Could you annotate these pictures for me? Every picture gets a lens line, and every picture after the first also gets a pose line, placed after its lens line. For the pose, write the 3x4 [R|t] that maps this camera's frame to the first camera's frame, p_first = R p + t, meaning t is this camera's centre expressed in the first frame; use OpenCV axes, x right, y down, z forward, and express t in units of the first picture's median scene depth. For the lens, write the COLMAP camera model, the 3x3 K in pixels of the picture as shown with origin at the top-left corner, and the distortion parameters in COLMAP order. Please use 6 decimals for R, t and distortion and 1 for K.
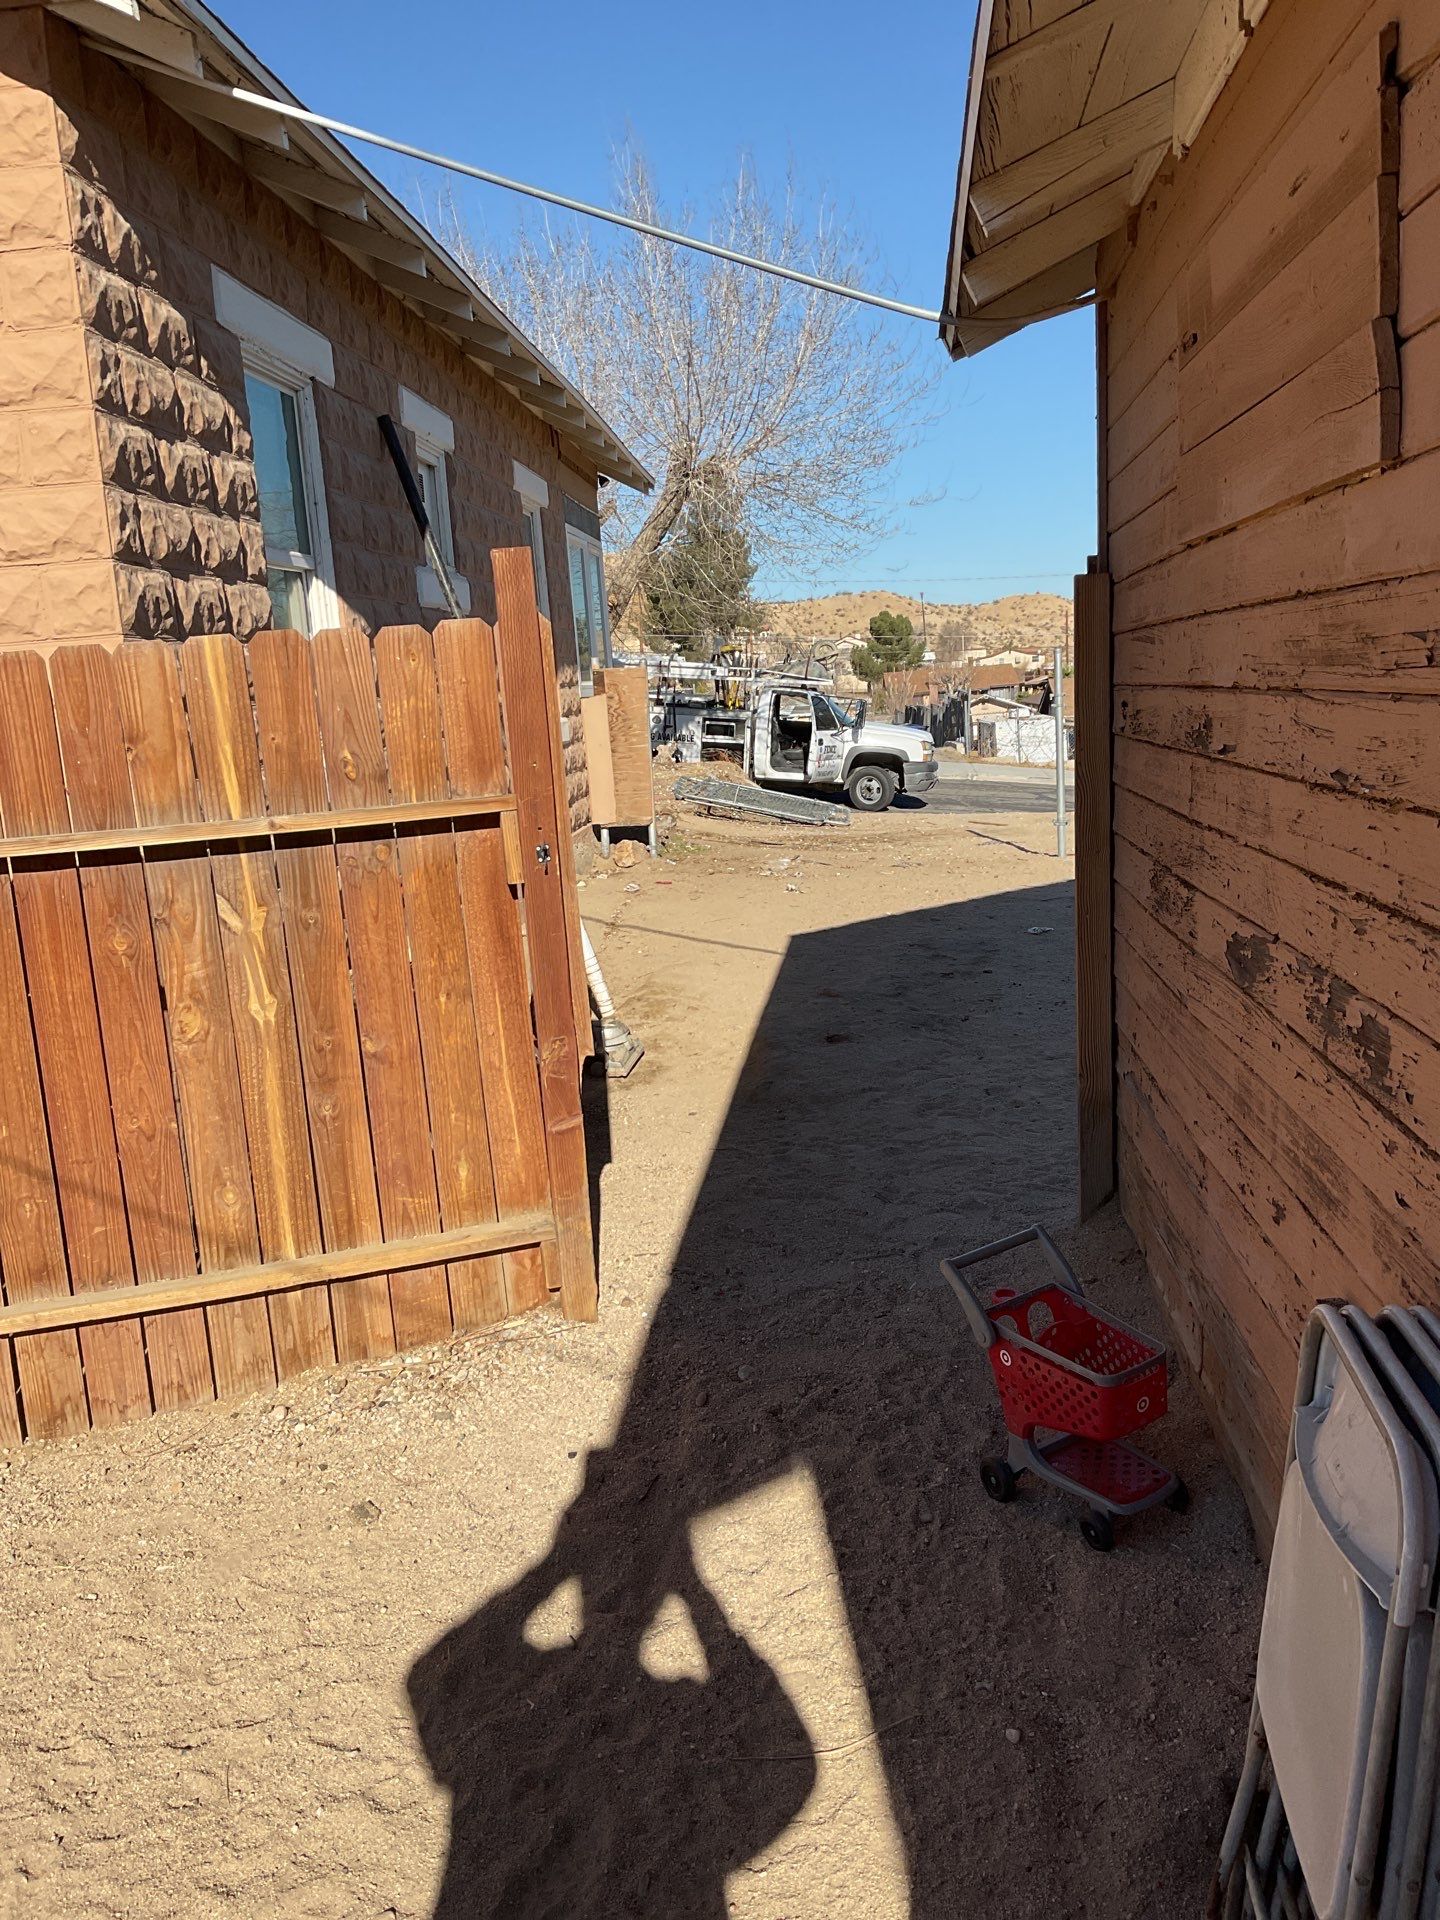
lens RADIAL K [[1557.3, 0, 721.3], [0, 1557.3, 961.5], [0, 0, 1]] dist [0.093571, -0.192132]
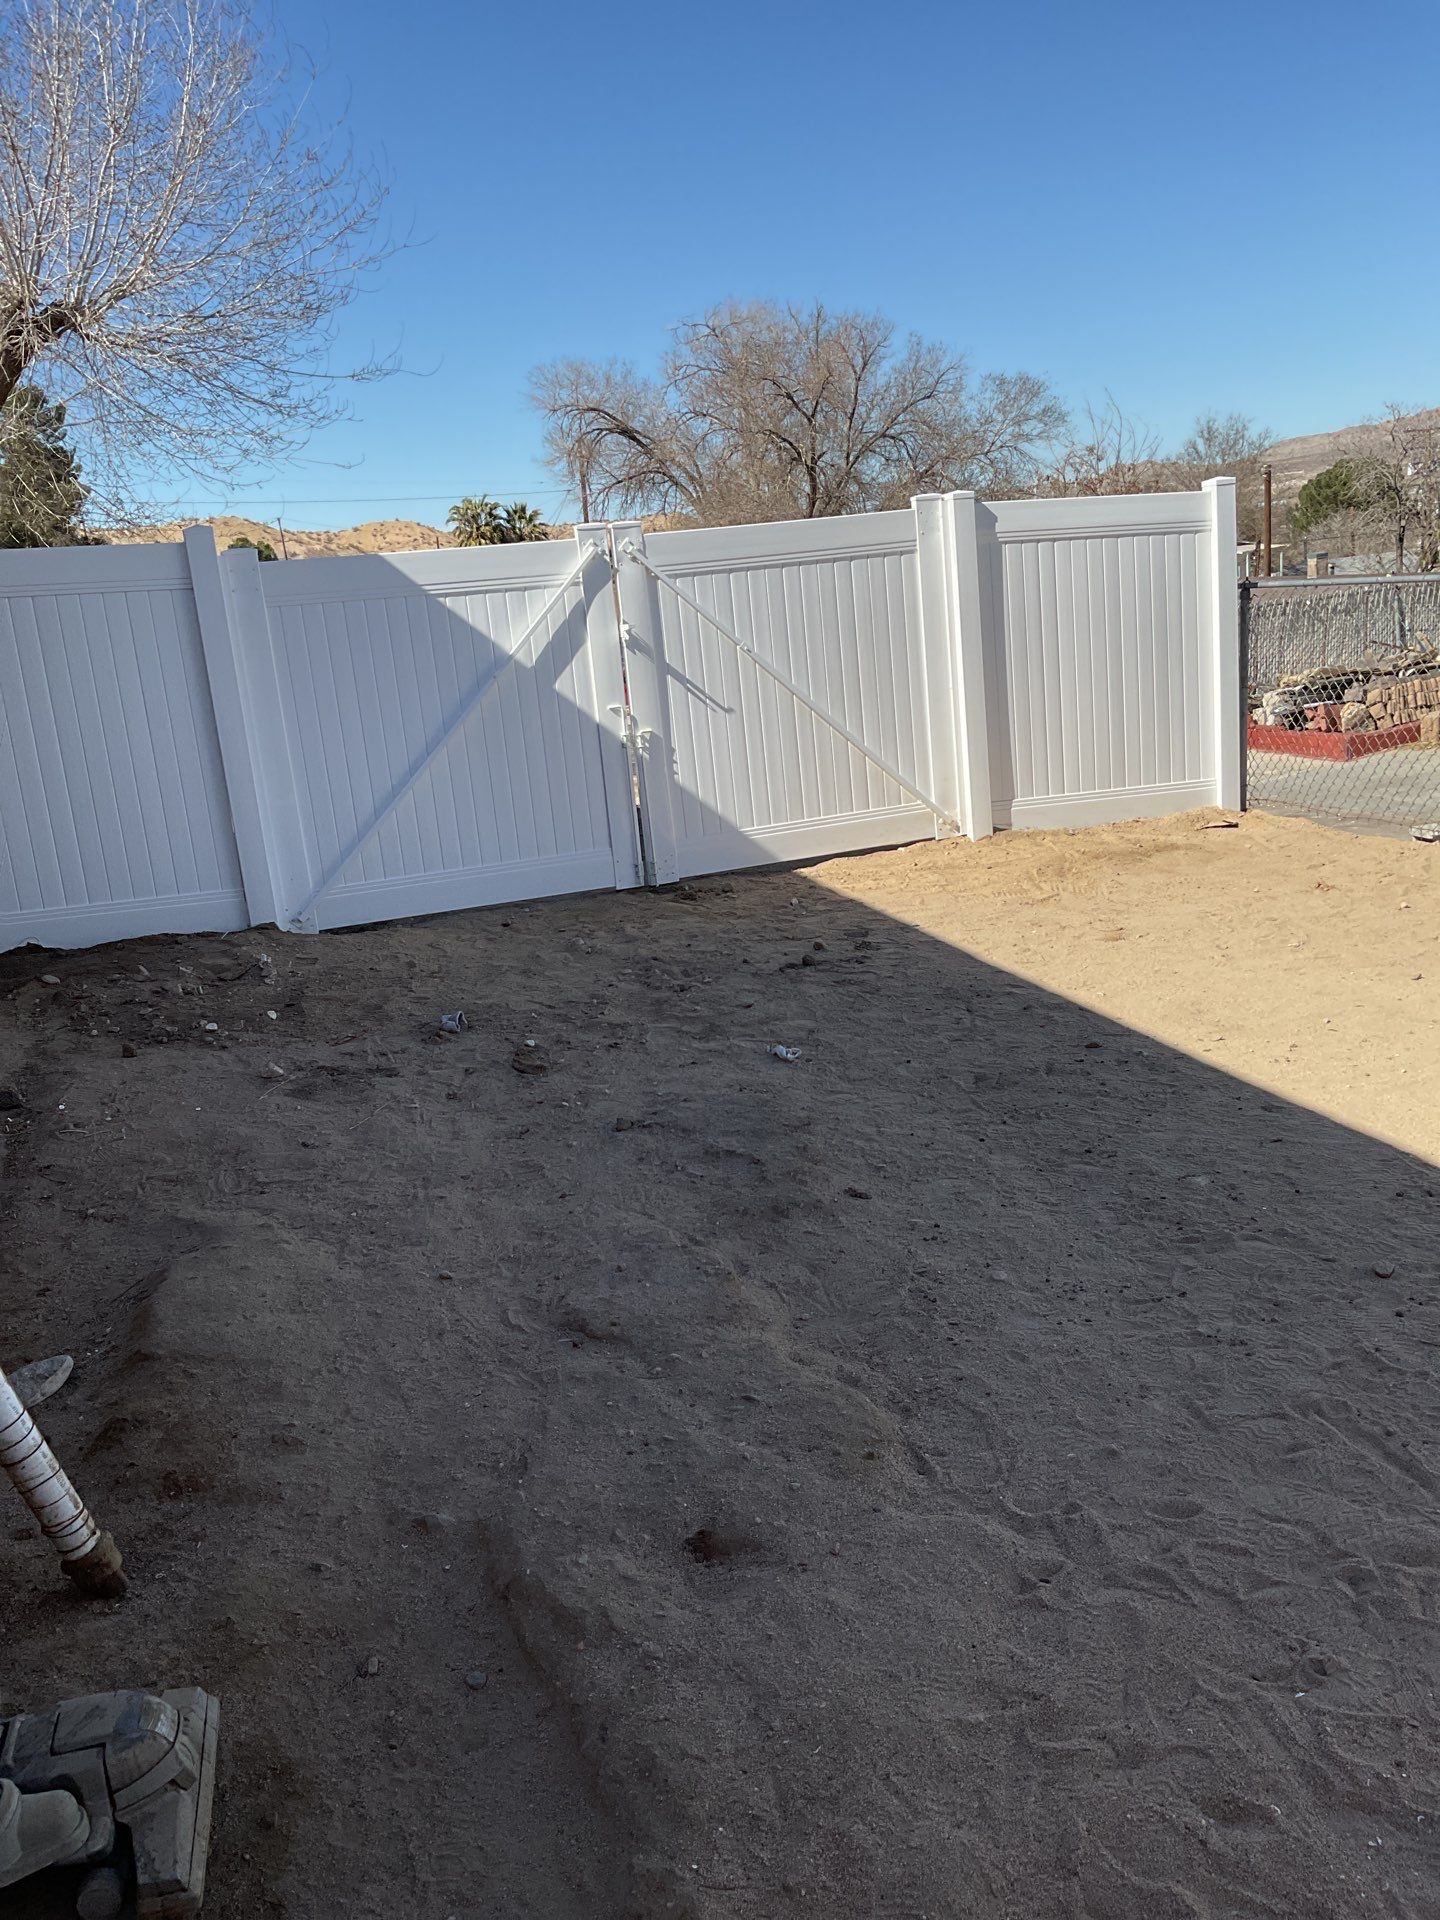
lens RADIAL K [[1565.0, 0, 716.8], [0, 1565.0, 963.9], [0, 0, 1]] dist [0.090477, -0.166873]
pose [[0.926049, -0.108155, 0.361574, -0.044805], [0.092372, 0.993872, 0.060712, -0.088300], [-0.365925, -0.022823, 0.930365, 0.458070]]
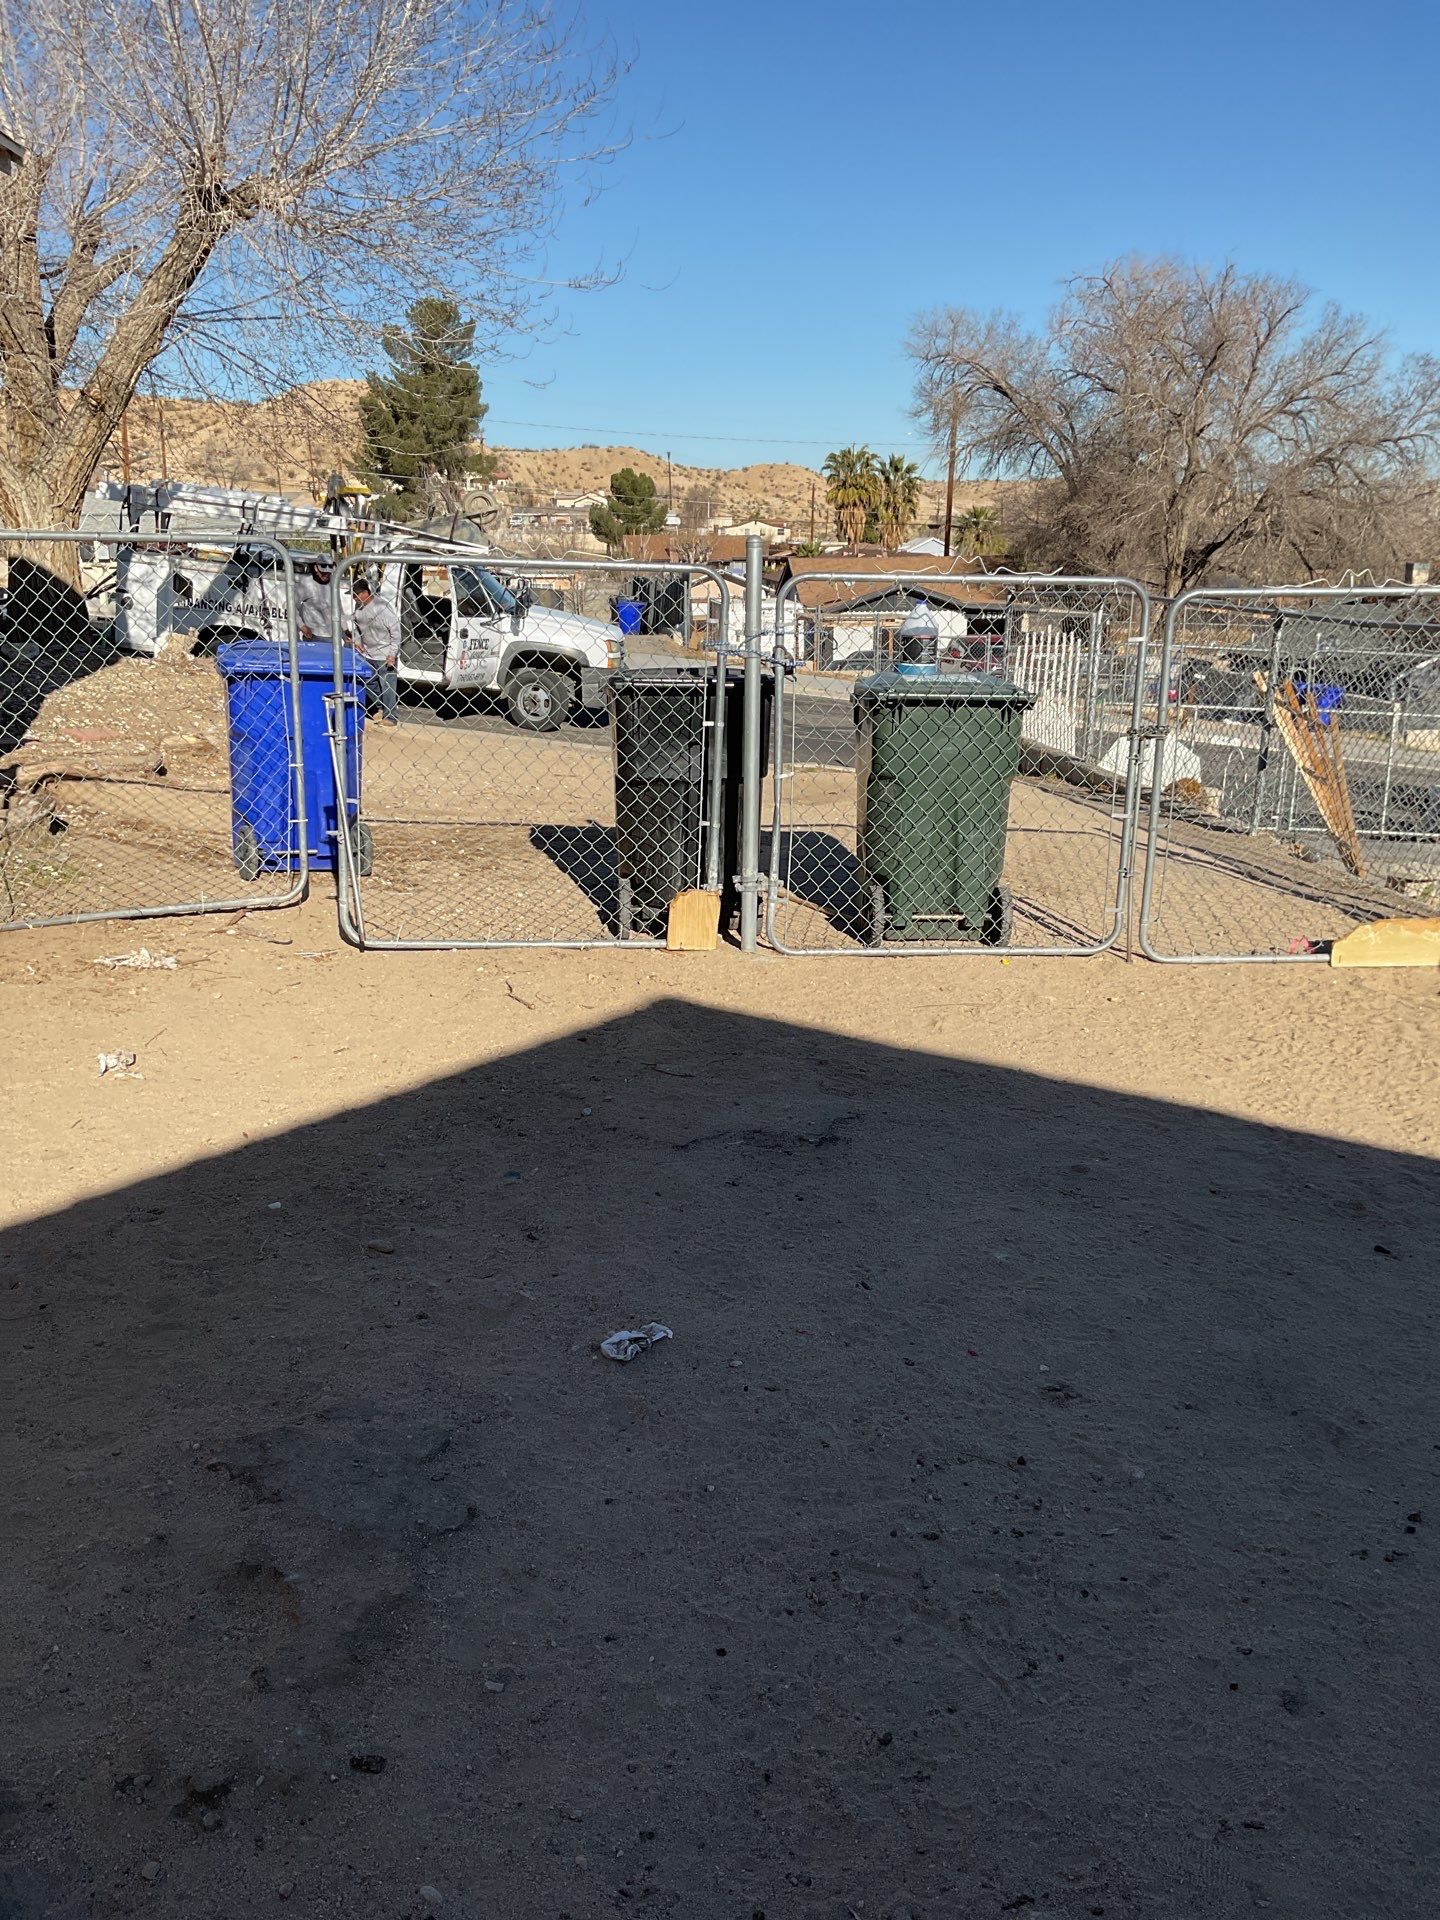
lens RADIAL K [[1565.0, 0, 716.8], [0, 1565.0, 963.9], [0, 0, 1]] dist [0.090477, -0.166873]
pose [[0.985629, 0.026812, 0.166781, 0.158497], [-0.040991, 0.995776, 0.082161, -0.135826], [-0.163873, -0.087817, 0.982565, 0.645680]]
